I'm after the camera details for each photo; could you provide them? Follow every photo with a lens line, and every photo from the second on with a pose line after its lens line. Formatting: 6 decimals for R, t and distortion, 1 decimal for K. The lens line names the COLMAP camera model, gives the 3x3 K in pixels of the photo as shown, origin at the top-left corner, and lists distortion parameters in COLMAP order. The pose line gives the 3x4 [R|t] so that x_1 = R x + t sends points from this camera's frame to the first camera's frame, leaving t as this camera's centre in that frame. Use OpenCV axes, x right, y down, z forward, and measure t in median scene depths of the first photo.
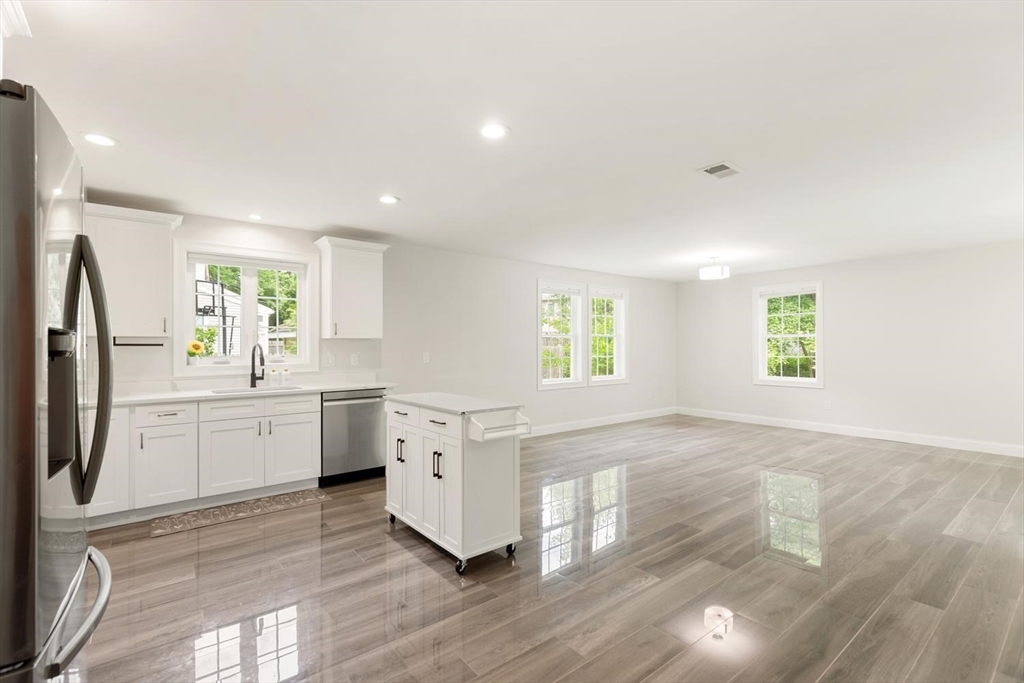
lens RADIAL K [[459.2, 0, 511.1], [0, 459.2, 344.3], [0, 0, 1]] dist [0.008262, -0.000219]
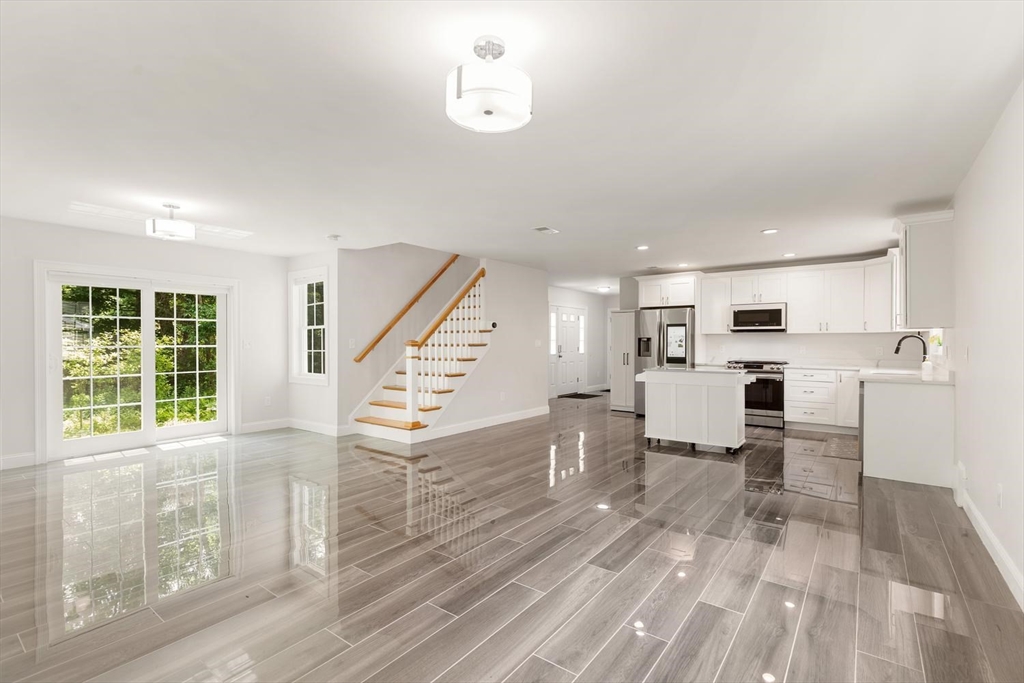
lens RADIAL K [[468.6, 0, 512.0], [0, 468.6, 341.5], [0, 0, 1]] dist [0.003288, 0.000304]
pose [[-0.967300, 0.002028, -0.253628, 0.737207], [0.003448, 0.999981, -0.005157, 0.016877], [0.253613, -0.005863, -0.967288, 1.904953]]
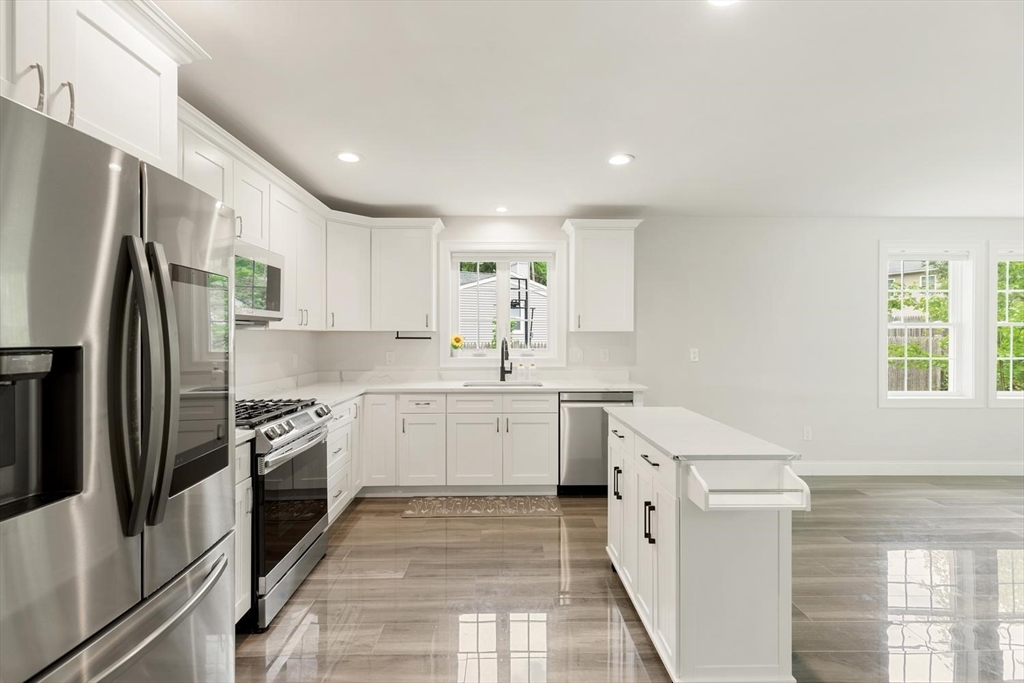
lens RADIAL K [[462.7, 0, 510.5], [0, 462.7, 334.1], [0, 0, 1]] dist [0.007857, -0.000265]
pose [[0.797821, 0.005808, -0.602867, 0.060429], [-0.002517, 0.999977, 0.006302, -0.015088], [0.602889, -0.003510, 0.797817, 0.215142]]
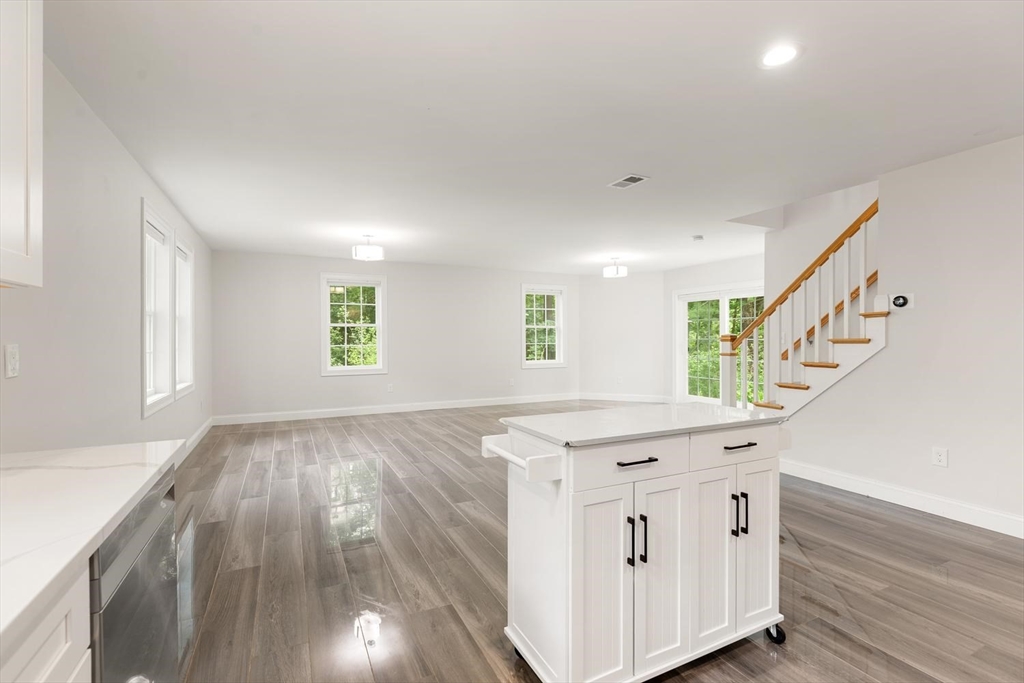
lens RADIAL K [[462.7, 0, 510.5], [0, 462.7, 334.1], [0, 0, 1]] dist [0.007857, -0.000265]
pose [[0.210372, 0.006772, 0.977598, -0.564811], [-0.002922, 0.999976, -0.006298, 0.012994], [-0.977617, -0.001532, 0.210387, 0.776520]]
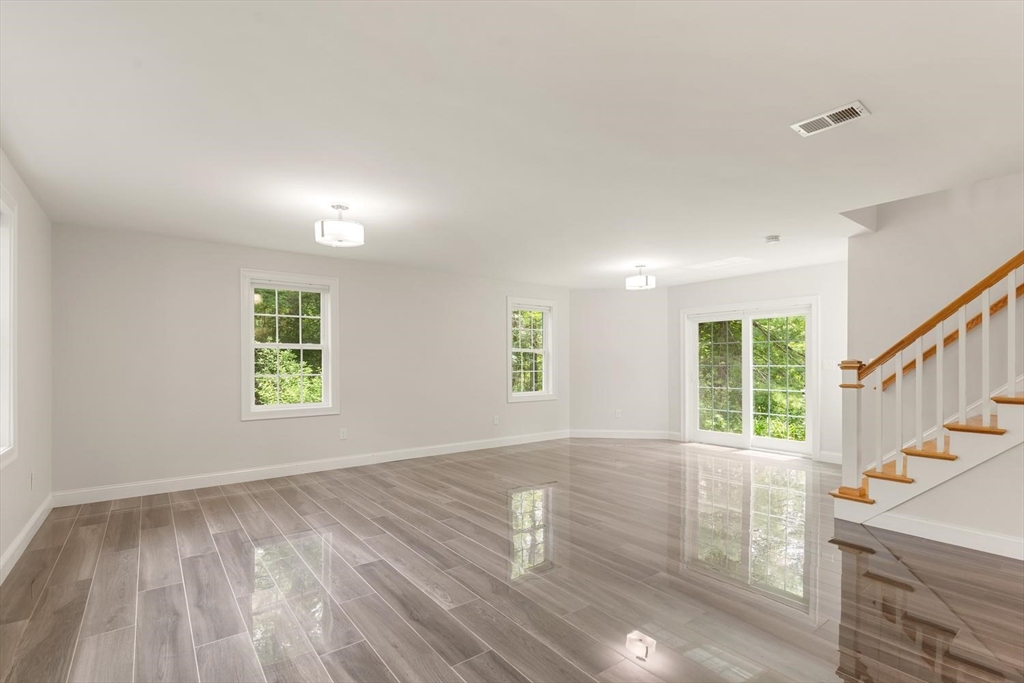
lens RADIAL K [[475.4, 0, 516.9], [0, 475.4, 358.4], [0, 0, 1]] dist [0.008602, -0.001155]
pose [[0.005072, 0.010592, 0.999931, -0.236861], [-0.003193, 0.999939, -0.010576, 0.013614], [-0.999982, -0.003140, 0.005106, 1.119126]]
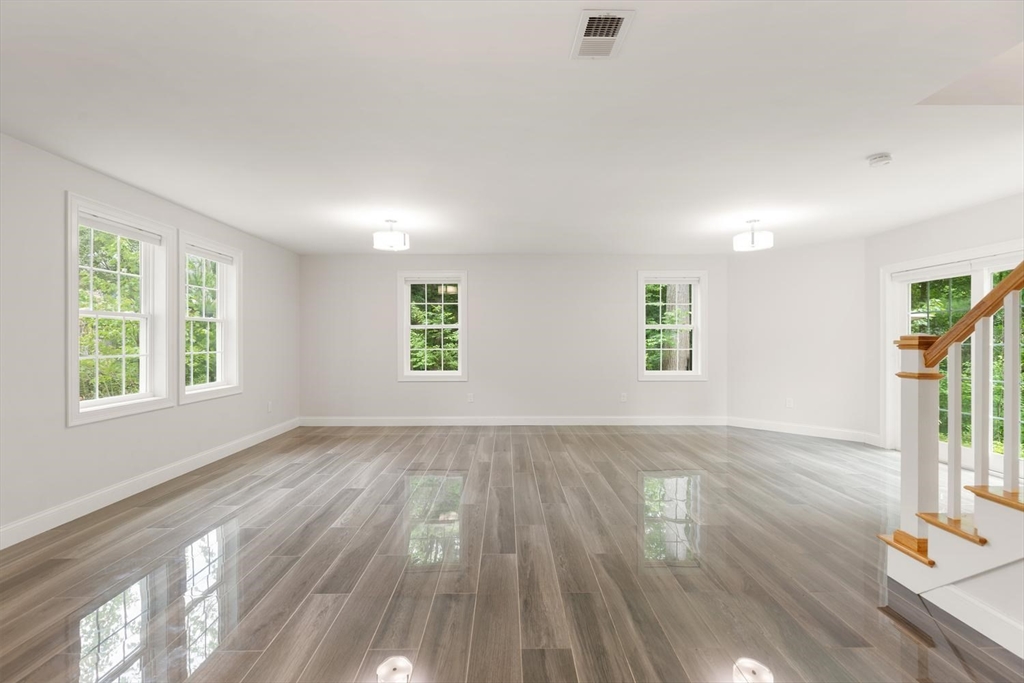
lens RADIAL K [[461.2, 0, 512.5], [0, 461.2, 338.8], [0, 0, 1]] dist [0.008078, 0.000098]
pose [[0.608736, 0.003529, 0.793365, -0.067792], [-0.003755, 0.999992, -0.001567, 0.013024], [-0.793364, -0.002025, 0.608744, 0.536826]]
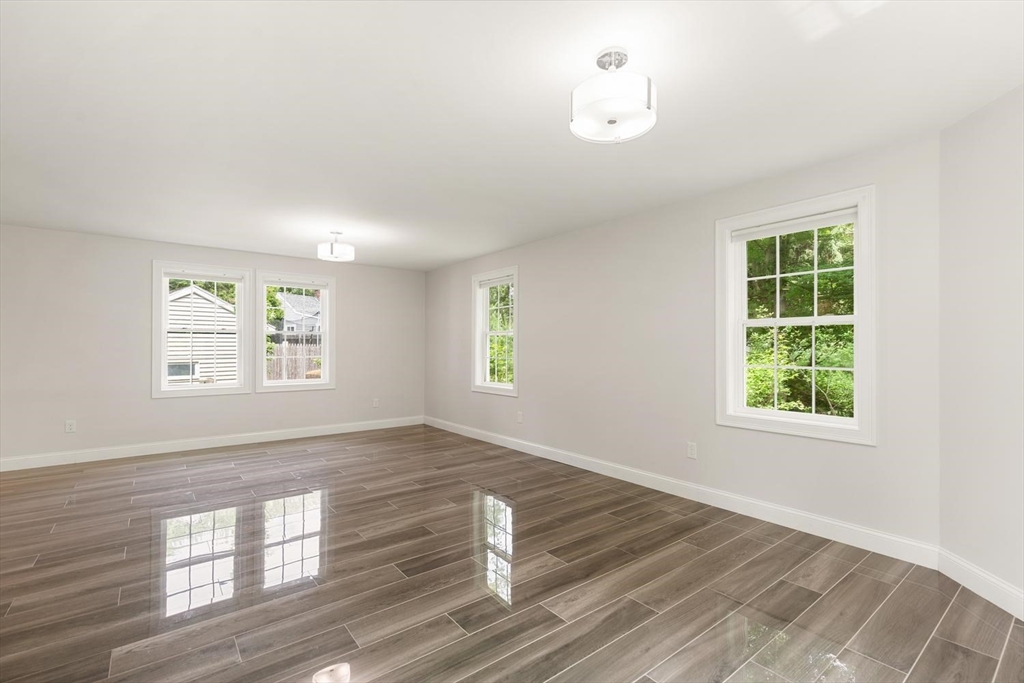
lens RADIAL K [[459.2, 0, 511.1], [0, 459.2, 344.3], [0, 0, 1]] dist [0.008262, -0.000219]
pose [[0.999993, 0.002301, -0.002804, 1.081892], [-0.002311, 0.999990, -0.003770, 0.010569], [0.002795, 0.003776, 0.999989, 0.298500]]
